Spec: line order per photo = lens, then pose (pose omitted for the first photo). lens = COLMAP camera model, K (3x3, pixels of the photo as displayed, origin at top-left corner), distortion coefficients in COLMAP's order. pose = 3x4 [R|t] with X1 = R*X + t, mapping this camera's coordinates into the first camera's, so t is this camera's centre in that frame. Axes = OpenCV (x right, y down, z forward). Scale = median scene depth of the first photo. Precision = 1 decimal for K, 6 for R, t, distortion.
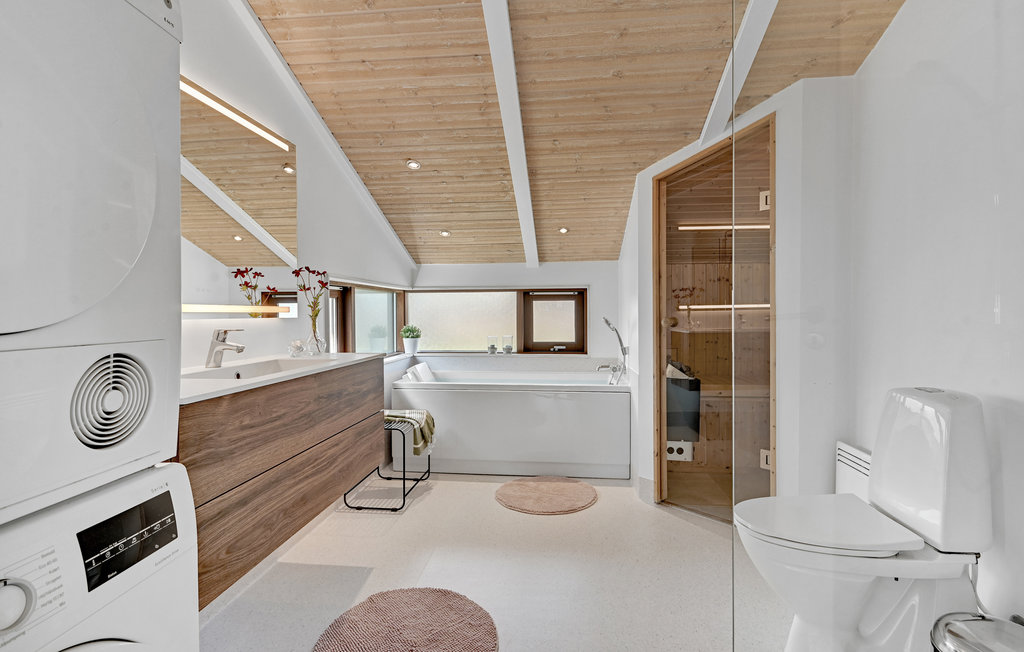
lens RADIAL K [[493.3, 0, 511.2], [0, 493.3, 318.4], [0, 0, 1]] dist [-0.000441, 0.000042]
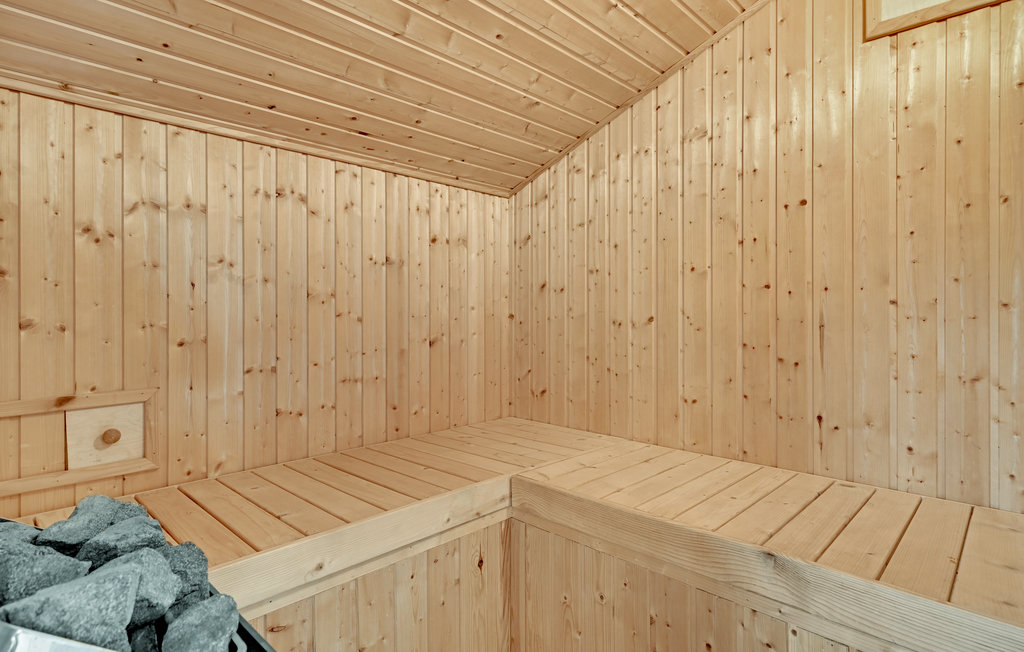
lens RADIAL K [[535.7, 0, 513.4], [0, 535.7, 305.2], [0, 0, 1]] dist [-0.014169, -0.000916]
pose [[0.606032, 0.009827, 0.795379, 0.287929], [0.003480, 0.999881, -0.015006, 0.011250], [-0.795433, 0.011862, 0.605926, 0.841329]]
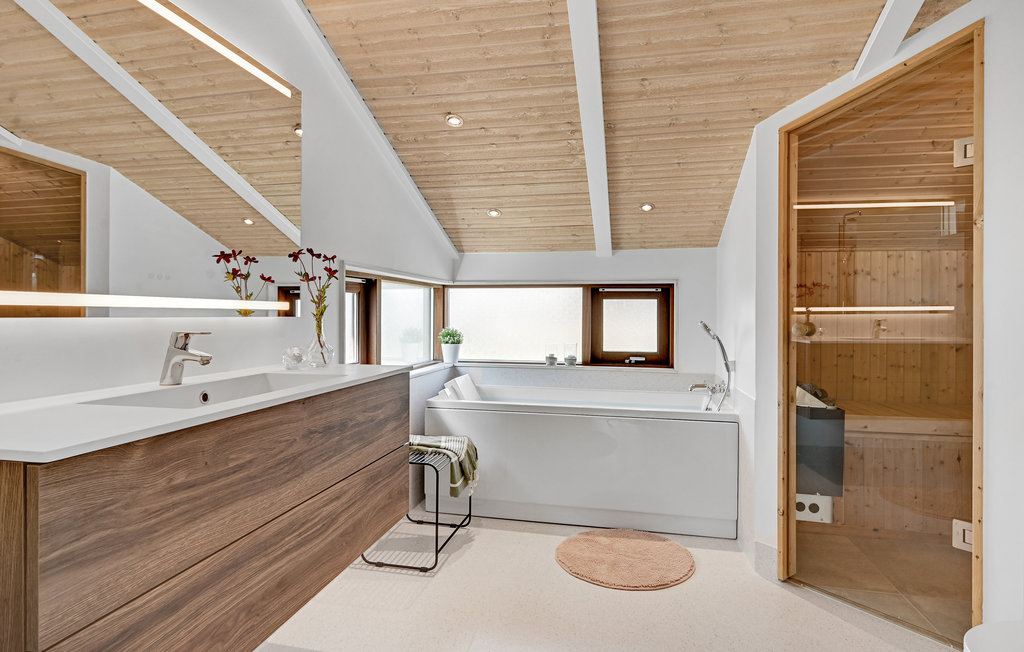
lens RADIAL K [[535.7, 0, 509.9], [0, 535.7, 323.7], [0, 0, 1]] dist [-0.014169, -0.000916]
pose [[0.994744, 0.012485, -0.101632, -0.024570], [-0.011915, 0.999910, 0.006220, -0.000049], [0.101700, -0.004976, 0.994803, 0.189836]]
